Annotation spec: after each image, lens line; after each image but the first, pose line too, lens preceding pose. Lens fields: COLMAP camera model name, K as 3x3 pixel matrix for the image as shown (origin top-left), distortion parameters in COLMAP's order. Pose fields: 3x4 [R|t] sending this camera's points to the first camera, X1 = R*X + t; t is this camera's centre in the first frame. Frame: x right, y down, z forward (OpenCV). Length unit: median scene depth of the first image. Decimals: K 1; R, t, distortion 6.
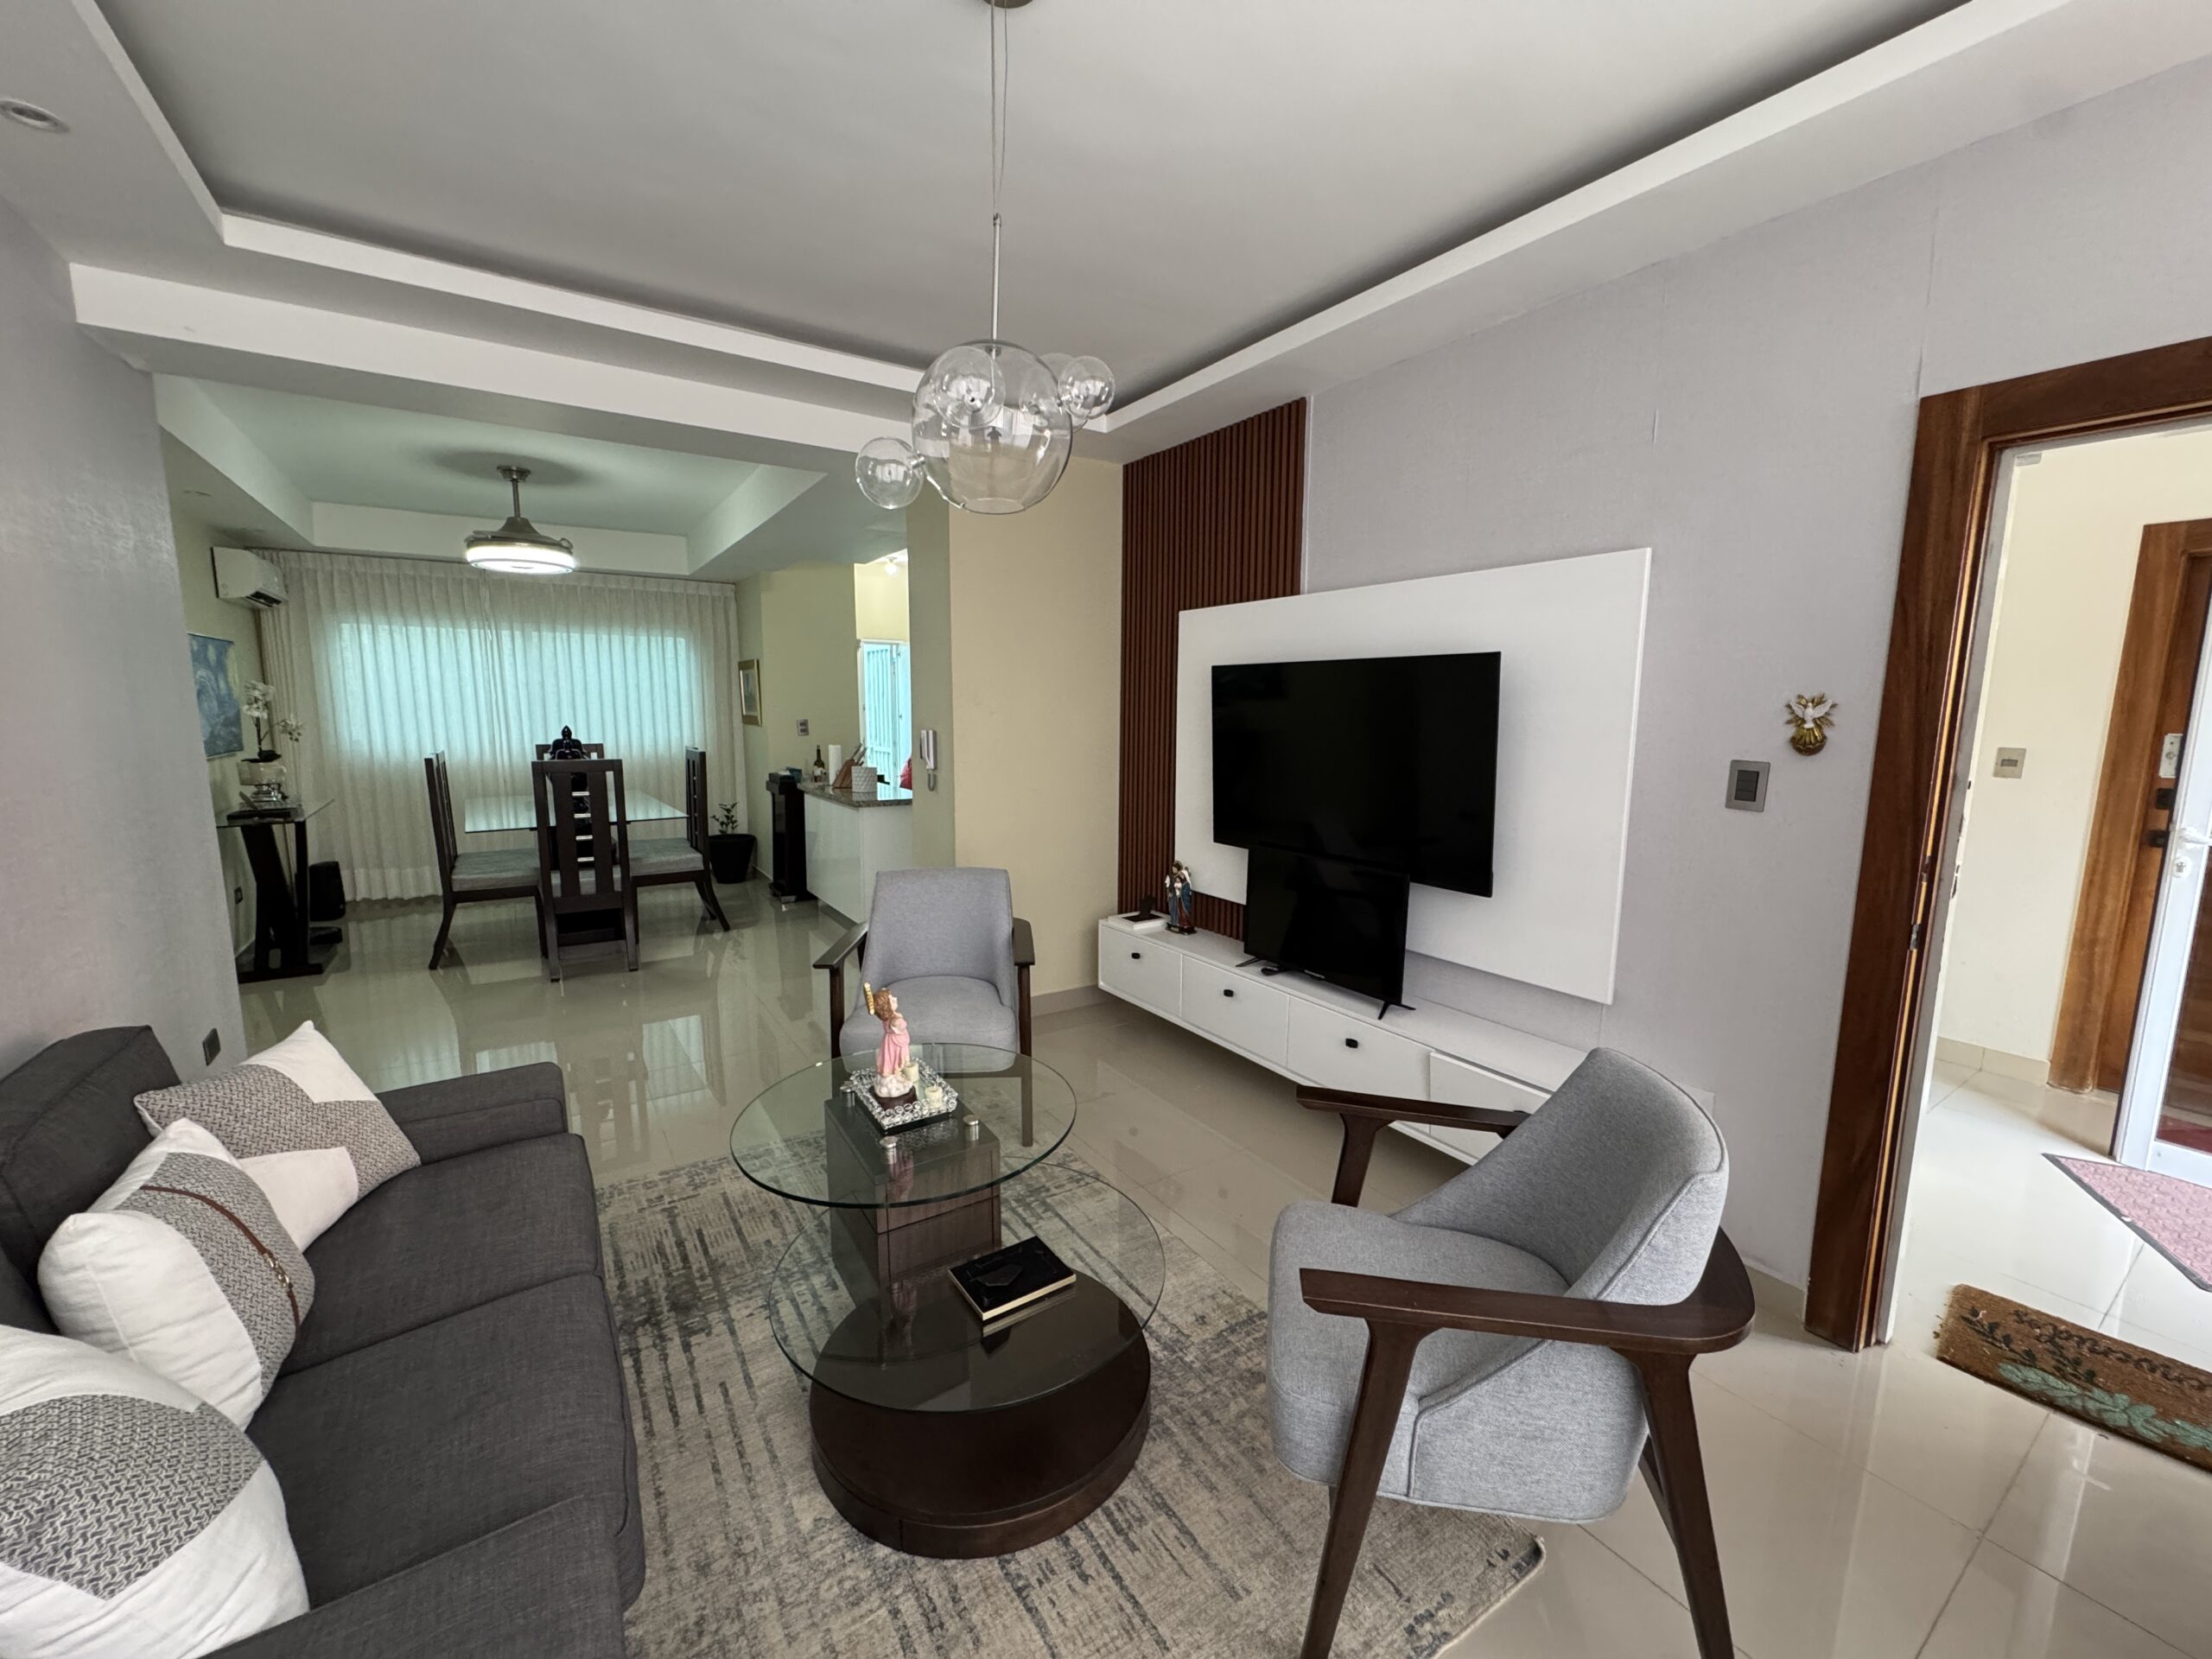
lens RADIAL K [[881.4, 0, 1106.0], [0, 881.4, 829.5], [0, 0, 1]] dist [-0.001096, 0.000447]
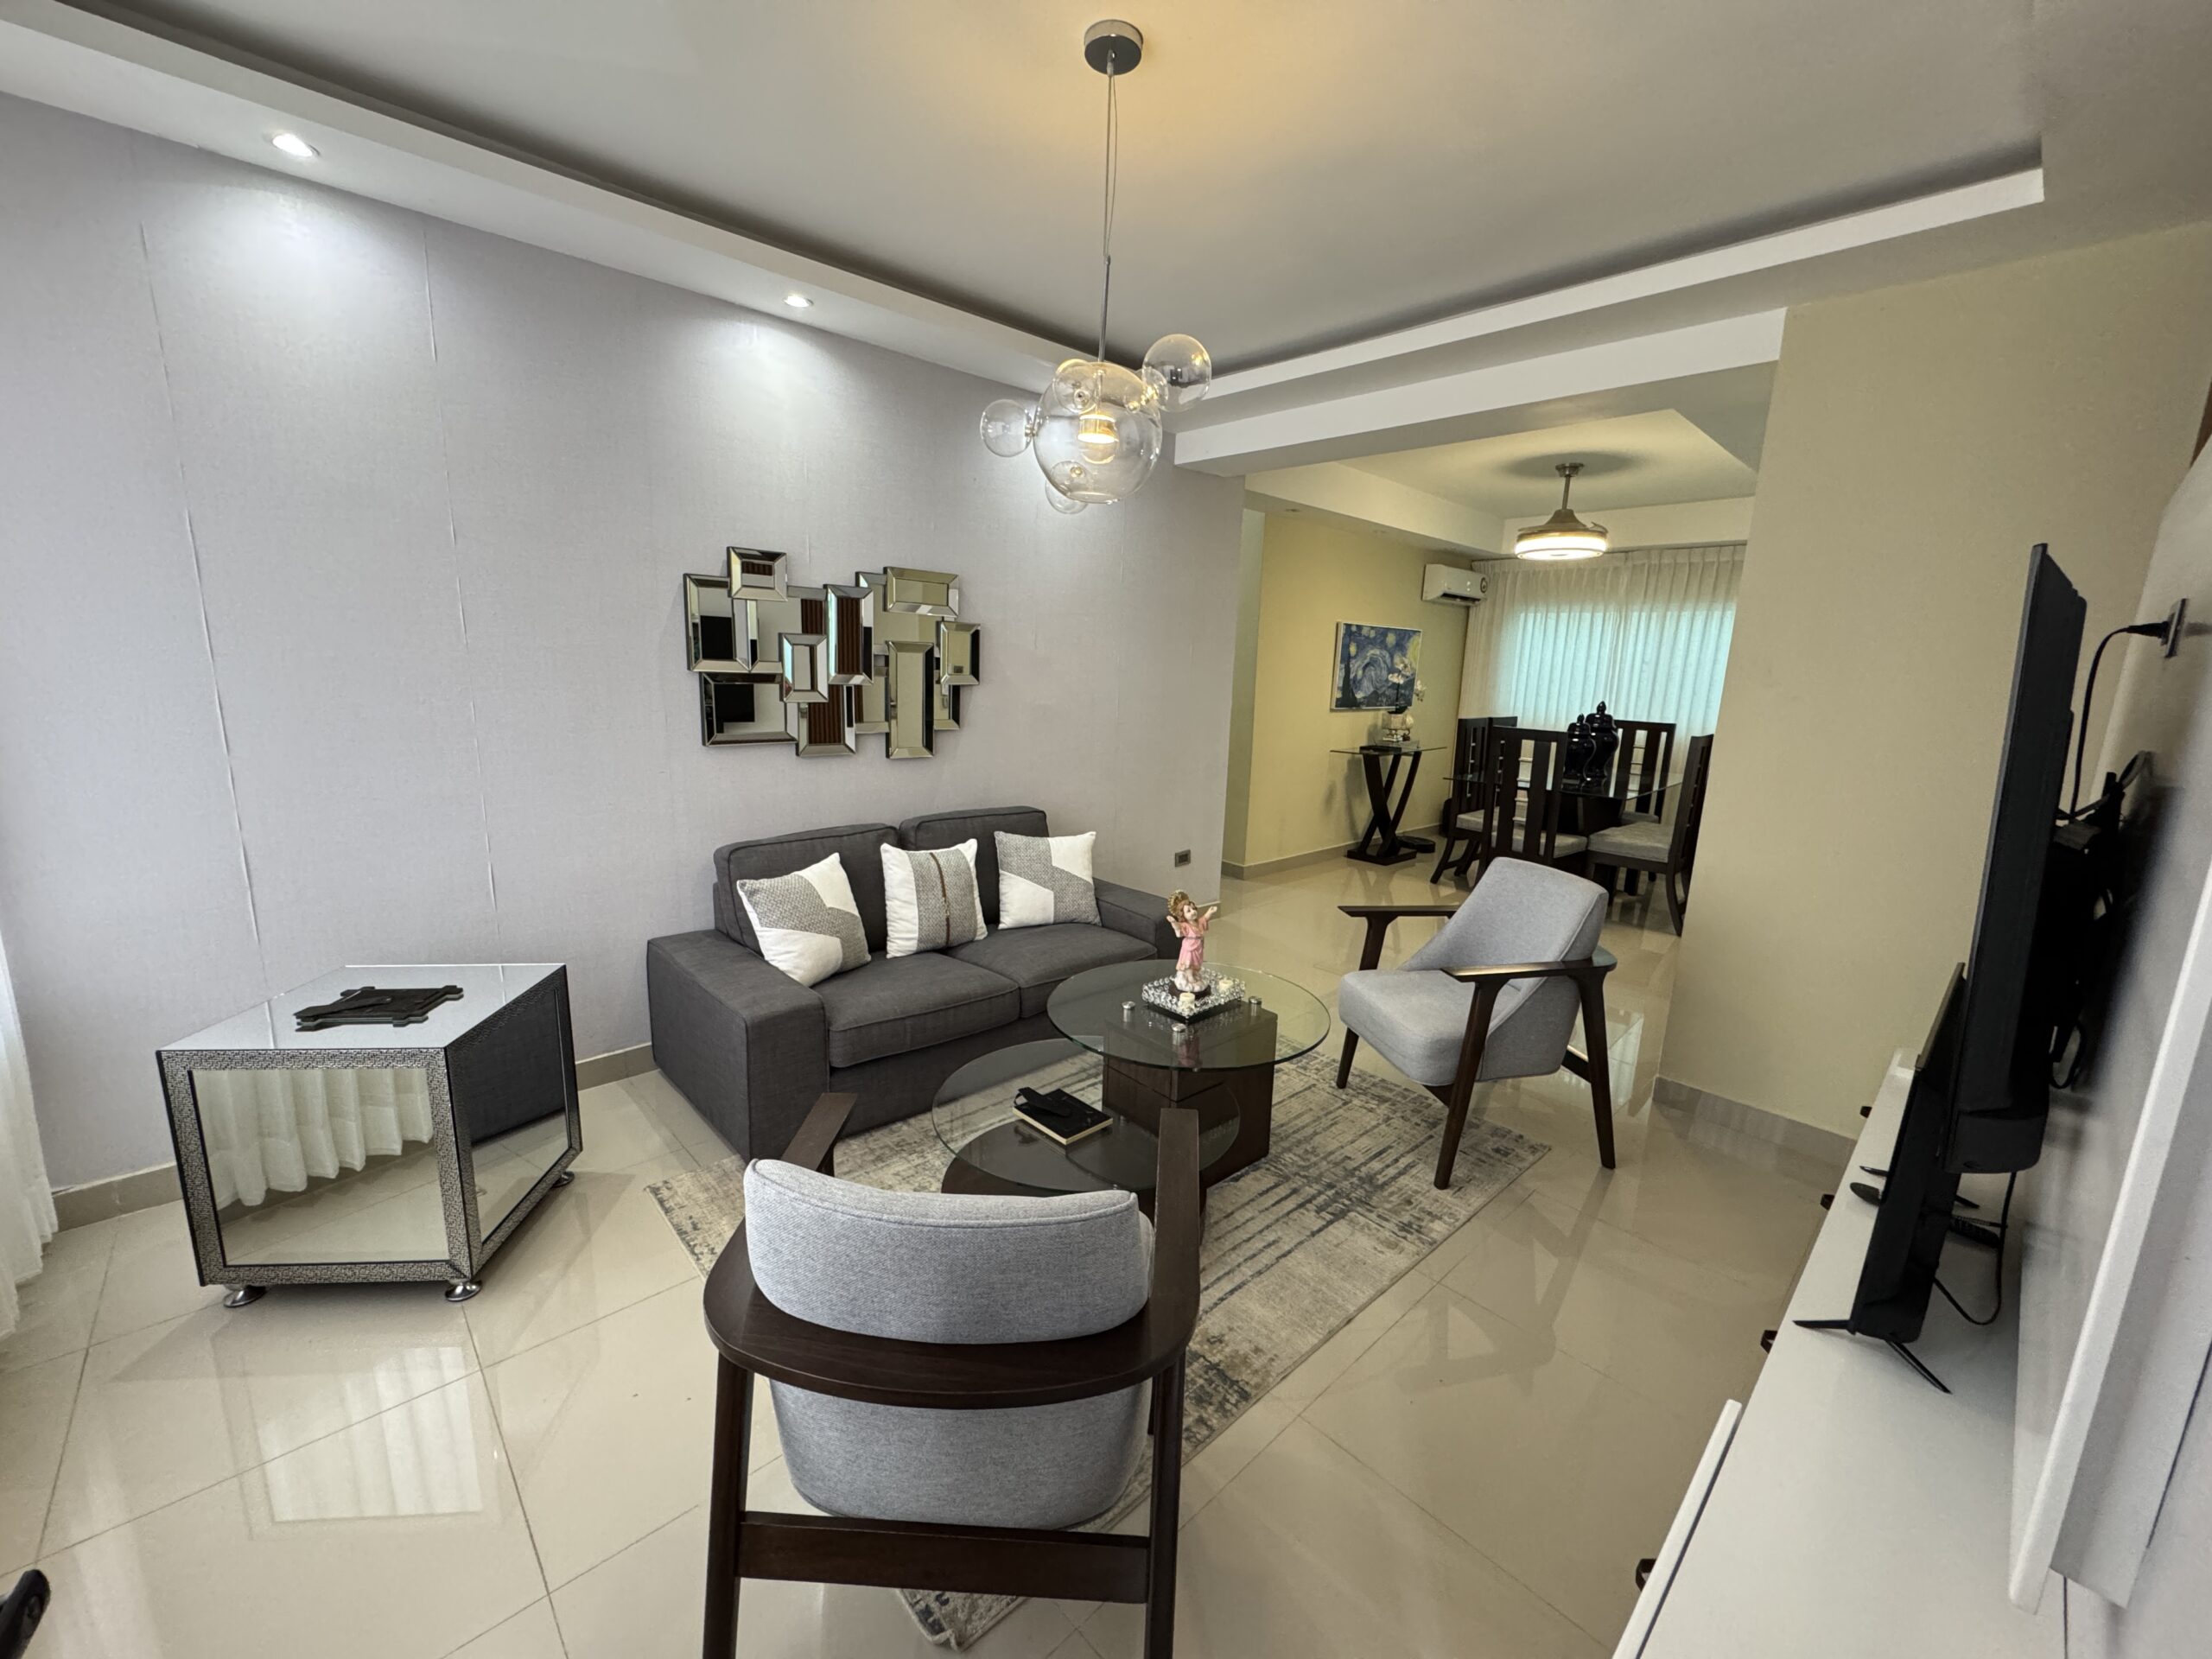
lens RADIAL K [[881.4, 0, 1106.0], [0, 881.4, 829.5], [0, 0, 1]] dist [-0.001096, 0.000447]
pose [[0.164159, 0.186339, -0.968674, 0.330910], [-0.173656, 0.972119, 0.157572, -0.031319], [0.971028, 0.142349, 0.191941, 0.241401]]
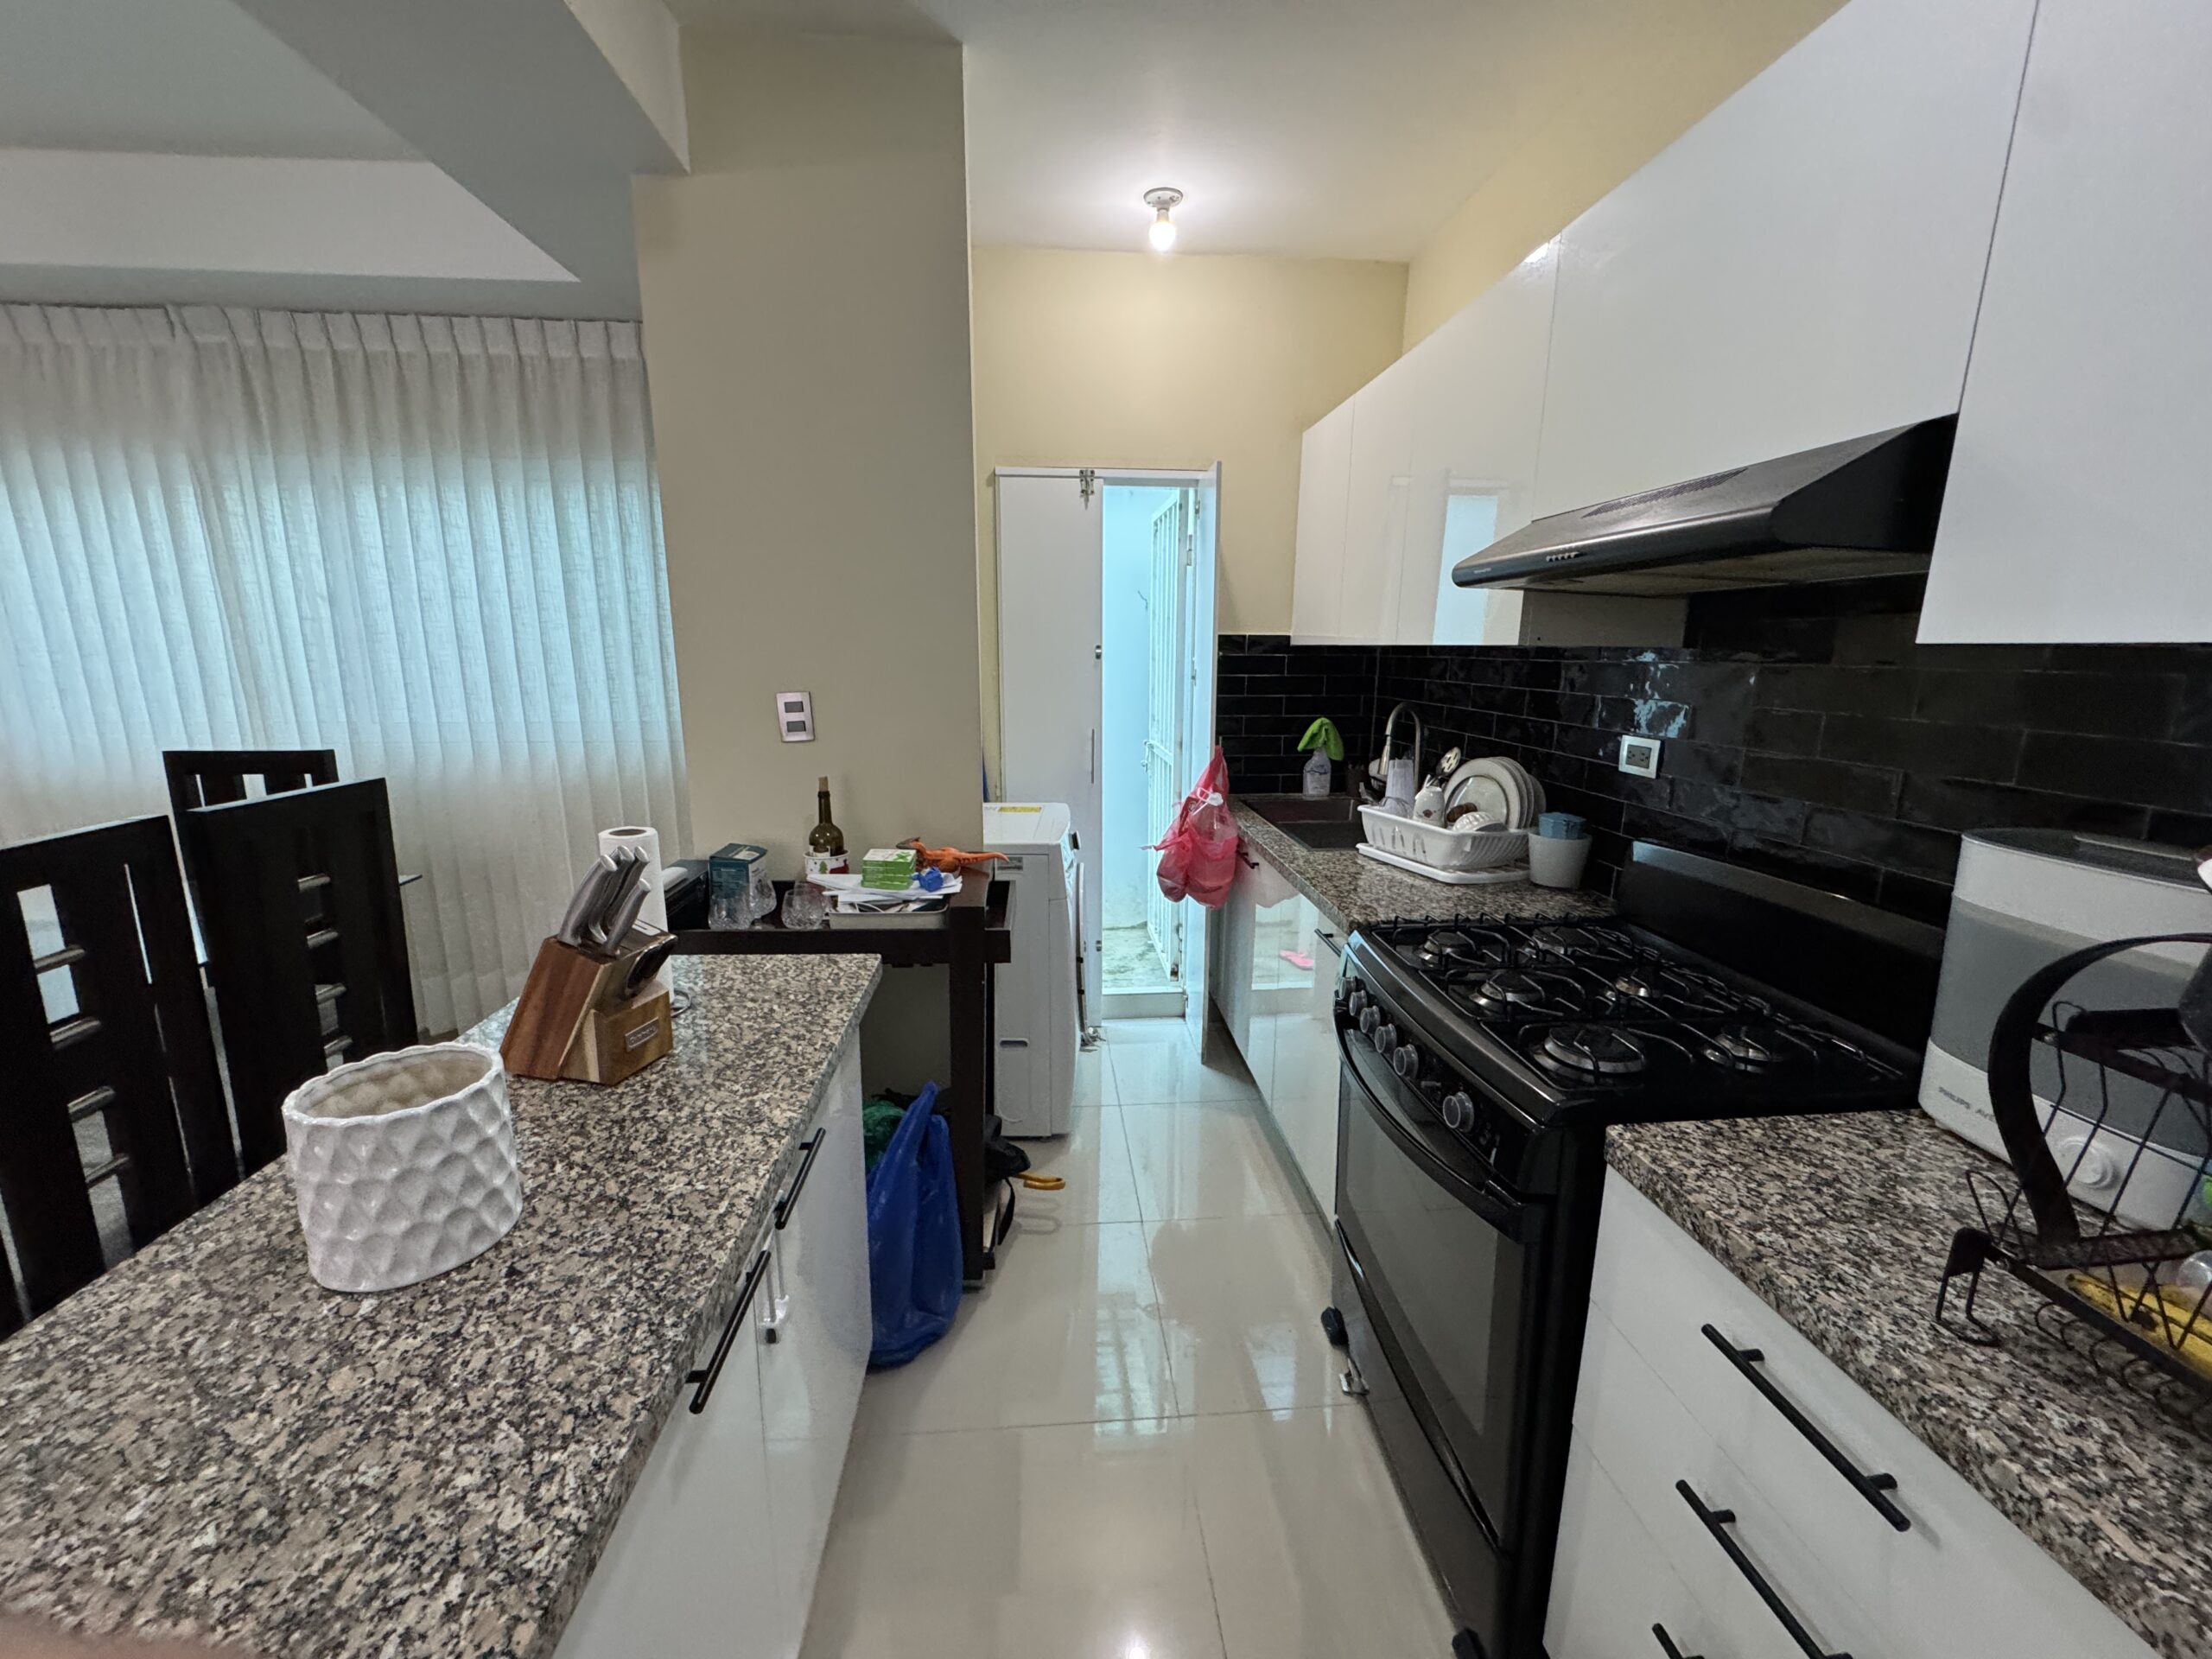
lens RADIAL K [[881.4, 0, 1106.0], [0, 881.4, 829.5], [0, 0, 1]] dist [-0.001096, 0.000447]
pose [[0.873679, 0.093472, -0.477440, -0.112221], [-0.064875, 0.994989, 0.076080, -0.128435], [0.482159, -0.035496, 0.875365, 0.931697]]
